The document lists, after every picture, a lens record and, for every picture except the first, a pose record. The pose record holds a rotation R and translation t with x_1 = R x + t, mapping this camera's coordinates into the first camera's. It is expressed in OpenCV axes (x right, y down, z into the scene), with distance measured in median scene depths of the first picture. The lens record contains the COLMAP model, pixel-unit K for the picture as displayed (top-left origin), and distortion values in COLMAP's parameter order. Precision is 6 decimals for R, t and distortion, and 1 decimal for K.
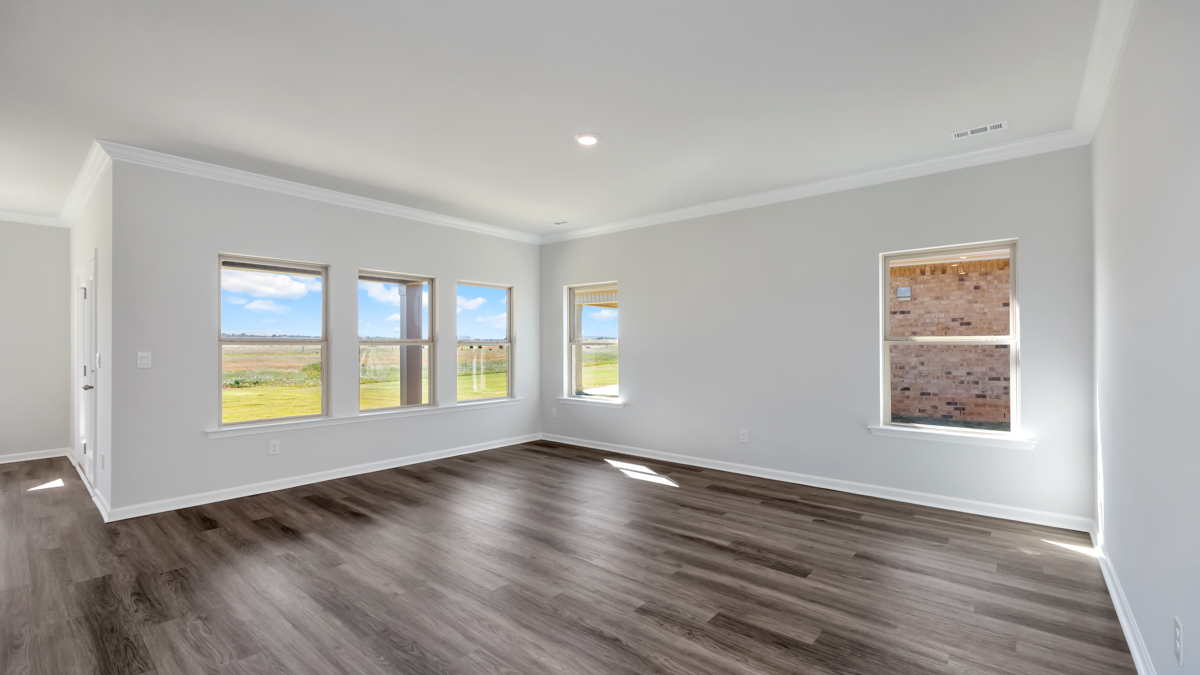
lens RADIAL K [[482.8, 0, 600.0], [0, 482.8, 337.5], [0, 0, 1]] dist [-0.001099, 0.000457]
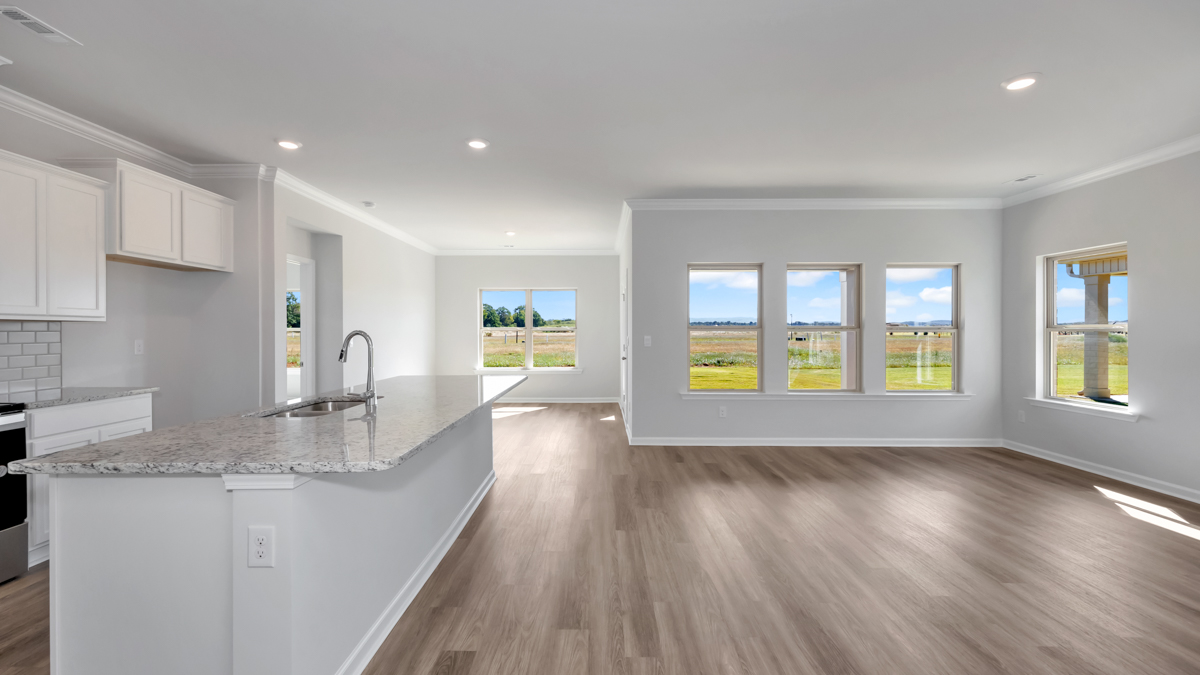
lens RADIAL K [[493.2, 0, 615.4], [0, 493.2, 315.2], [0, 0, 1]] dist [-0.000130, 0.000251]
pose [[0.654598, -0.023021, -0.755627, 0.133208], [0.010356, 0.999716, -0.021486, -0.001602], [0.755907, 0.006240, 0.654650, -0.066546]]
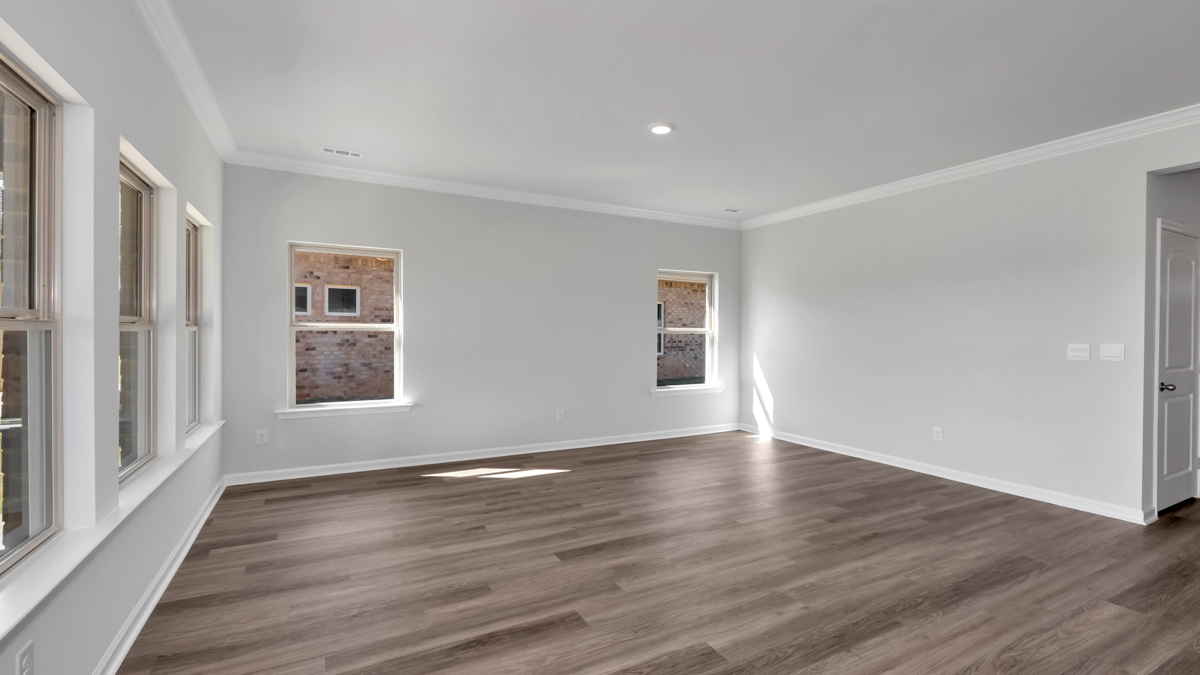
lens RADIAL K [[482.8, 0, 600.0], [0, 482.8, 337.5], [0, 0, 1]] dist [-0.001099, 0.000457]
pose [[0.423078, -0.004044, 0.906084, -0.797458], [-0.021825, 0.999654, 0.014652, 0.010310], [-0.905830, -0.025974, 0.422844, 0.554422]]
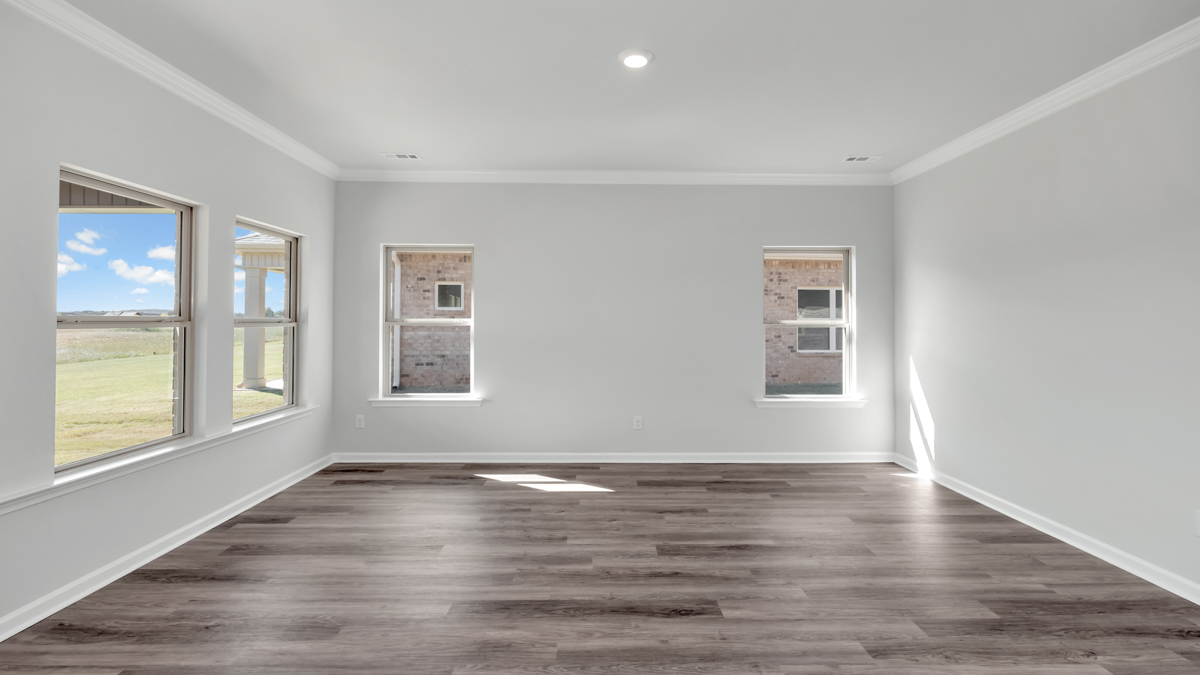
lens RADIAL K [[493.2, 0, 615.4], [0, 493.2, 315.2], [0, 0, 1]] dist [-0.000130, 0.000251]
pose [[0.771479, 0.013439, 0.636112, -0.432586], [-0.014322, 0.999890, -0.003754, -0.003271], [-0.636093, -0.006215, 0.771587, 0.340730]]
